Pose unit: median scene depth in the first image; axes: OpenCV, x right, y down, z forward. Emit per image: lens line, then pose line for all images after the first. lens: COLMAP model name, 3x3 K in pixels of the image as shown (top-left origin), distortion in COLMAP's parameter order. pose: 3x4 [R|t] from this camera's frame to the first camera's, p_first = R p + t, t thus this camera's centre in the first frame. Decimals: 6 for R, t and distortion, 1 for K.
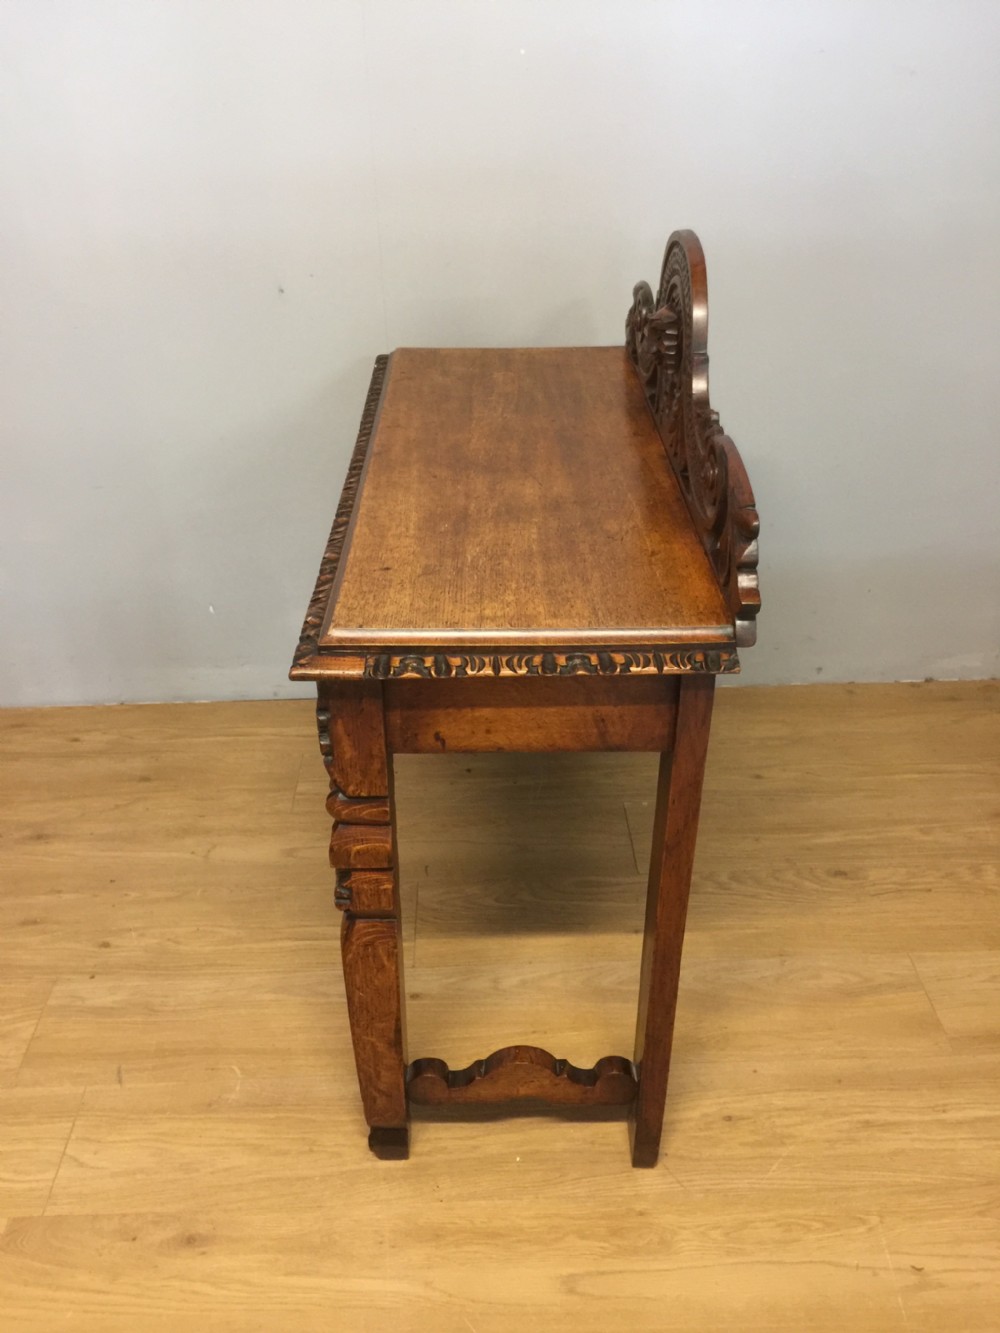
lens RADIAL K [[1146.6, 0, 503.3], [0, 1146.6, 667.6], [0, 0, 1]] dist [0.060686, -0.010256]
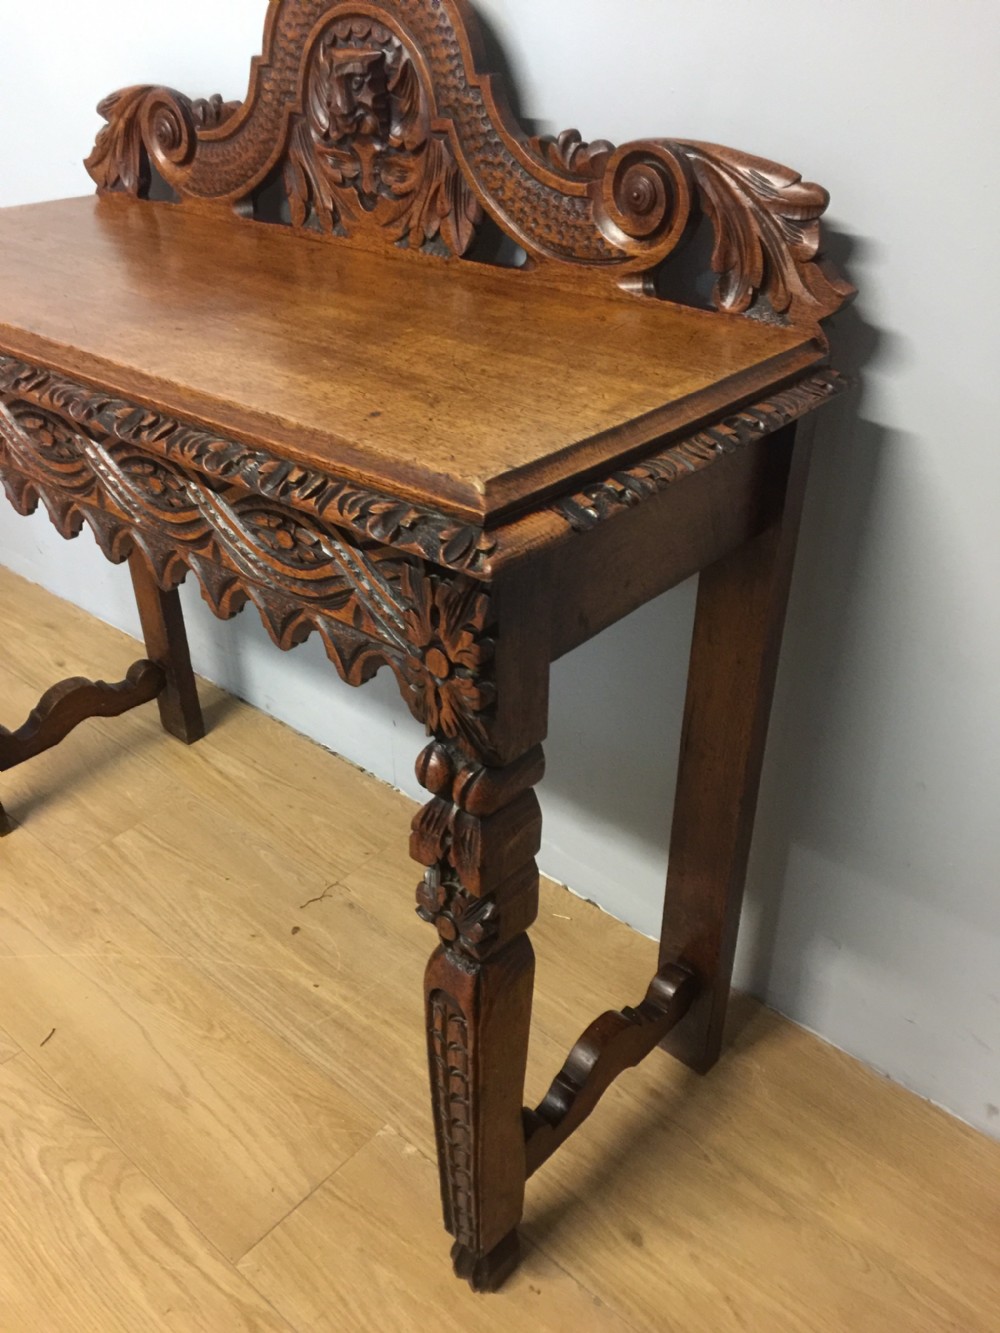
lens RADIAL K [[1142.1, 0, 500.8], [0, 1142.1, 663.1], [0, 0, 1]] dist [0.090762, -0.116021]
pose [[0.728762, 0.366398, -0.578497, 0.457135], [-0.352447, 0.925015, 0.141874, -0.222397], [0.587100, 0.100497, 0.803252, 0.656476]]
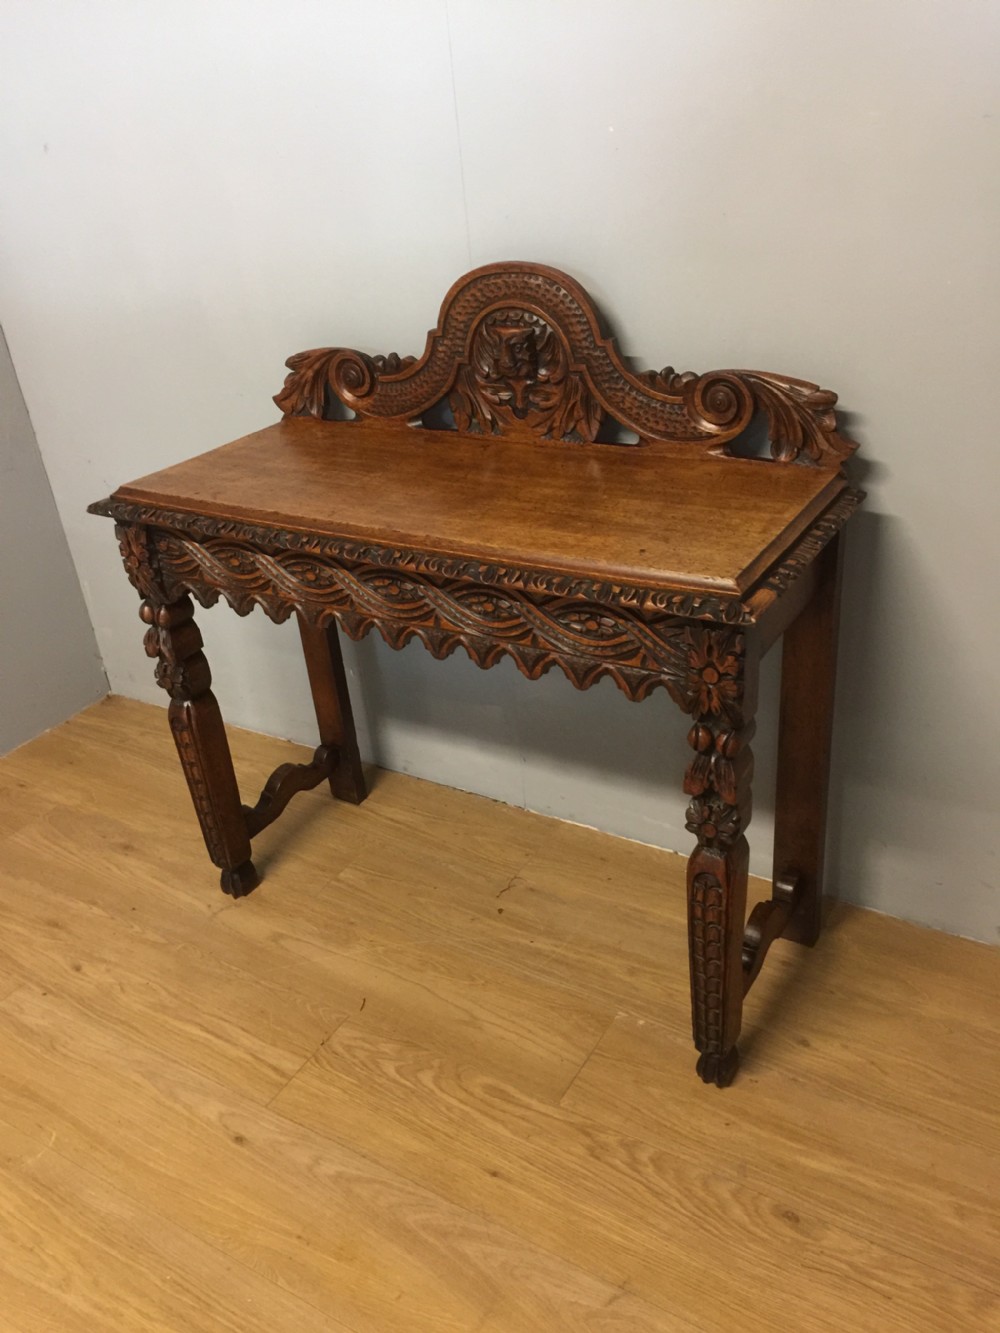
lens RADIAL K [[1142.1, 0, 495.5], [0, 1142.1, 658.4], [0, 0, 1]] dist [0.090762, -0.116021]
pose [[0.830922, 0.207414, -0.516282, 0.479603], [-0.218227, 0.975057, 0.040503, -0.171107], [0.511806, 0.079012, 0.855460, 0.260502]]
